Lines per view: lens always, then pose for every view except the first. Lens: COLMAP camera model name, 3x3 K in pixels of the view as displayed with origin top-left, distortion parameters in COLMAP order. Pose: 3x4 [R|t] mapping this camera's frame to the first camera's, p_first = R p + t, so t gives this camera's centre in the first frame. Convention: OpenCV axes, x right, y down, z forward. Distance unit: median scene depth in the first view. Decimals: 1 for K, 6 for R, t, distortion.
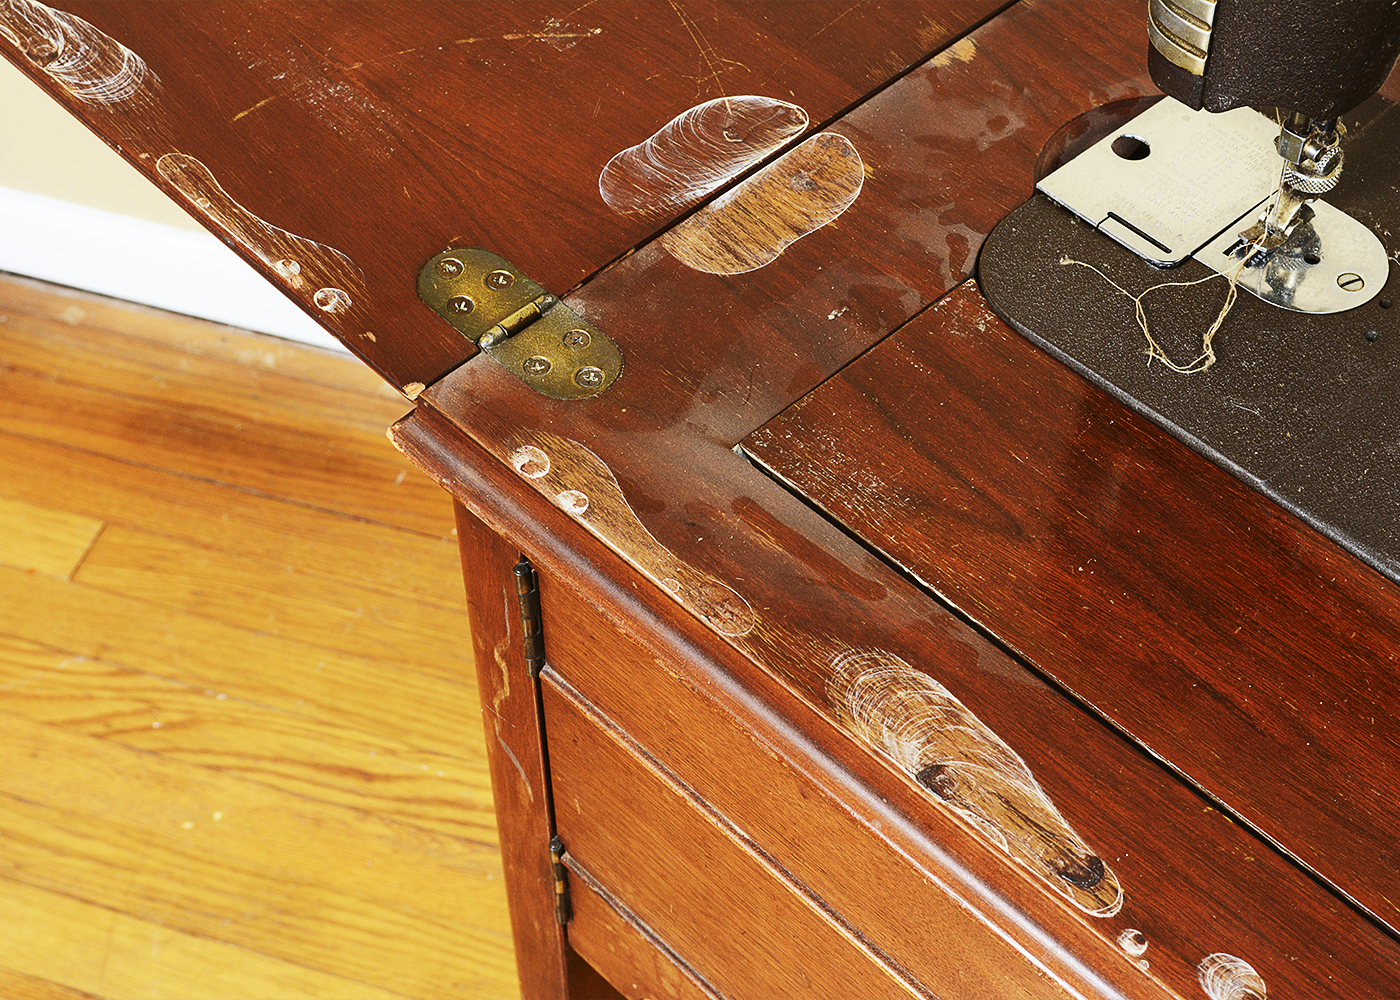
lens RADIAL K [[2315.8, 0, 700.0], [0, 2315.8, 496.2], [0, 0, 1]] dist [-0.014318, 0.000000]
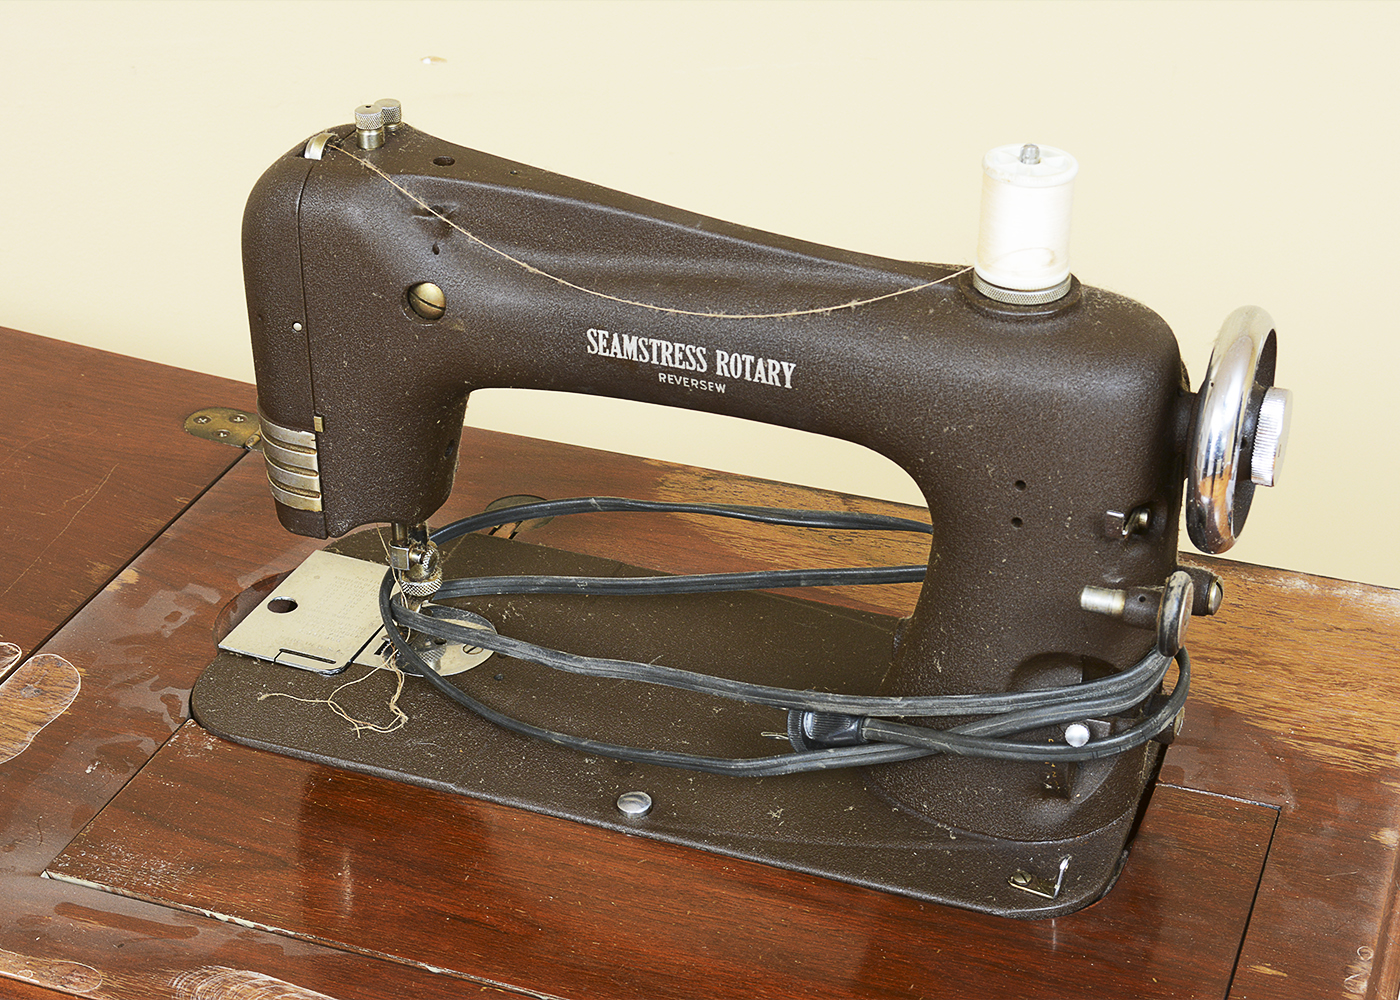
lens RADIAL K [[2588.2, 0, 701.3], [0, 2588.2, 502.7], [0, 0, 1]] dist [0.010349, 0.000000]
pose [[0.900675, -0.210281, 0.380219, -0.143094], [0.319713, 0.913326, -0.252229, 0.243167], [-0.294225, 0.348738, 0.889839, -0.374212]]
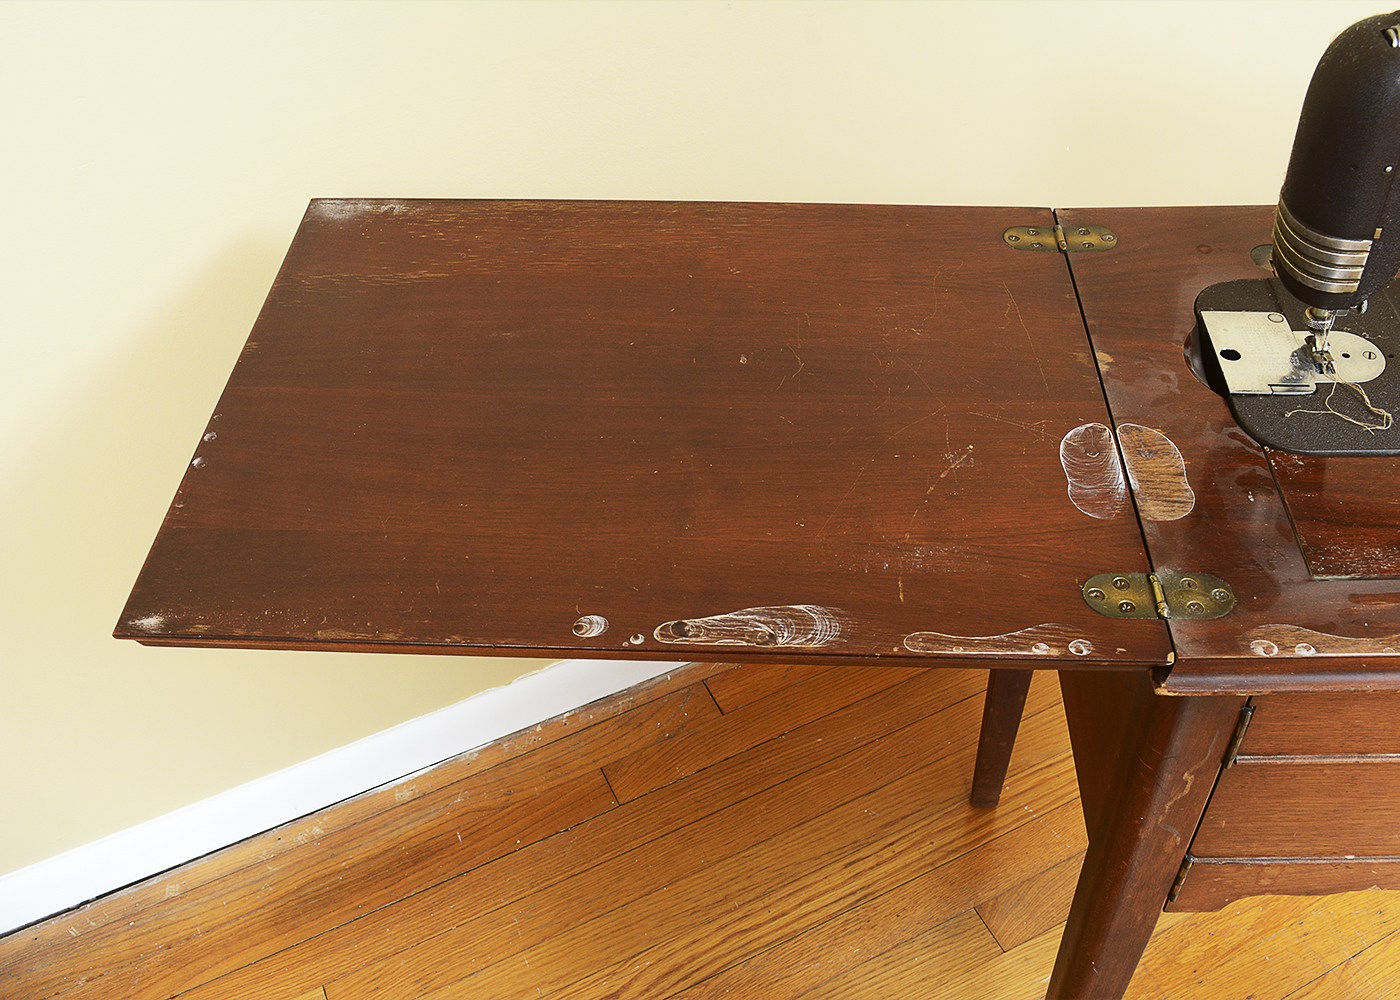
lens RADIAL K [[1323.6, 0, 701.6], [0, 1323.6, 496.7], [0, 0, 1]] dist [-0.071943, 0.000000]
pose [[0.722949, -0.504899, 0.471615, -0.731889], [0.547265, 0.835139, 0.055165, -0.369011], [-0.421717, 0.218217, 0.880077, 0.276237]]
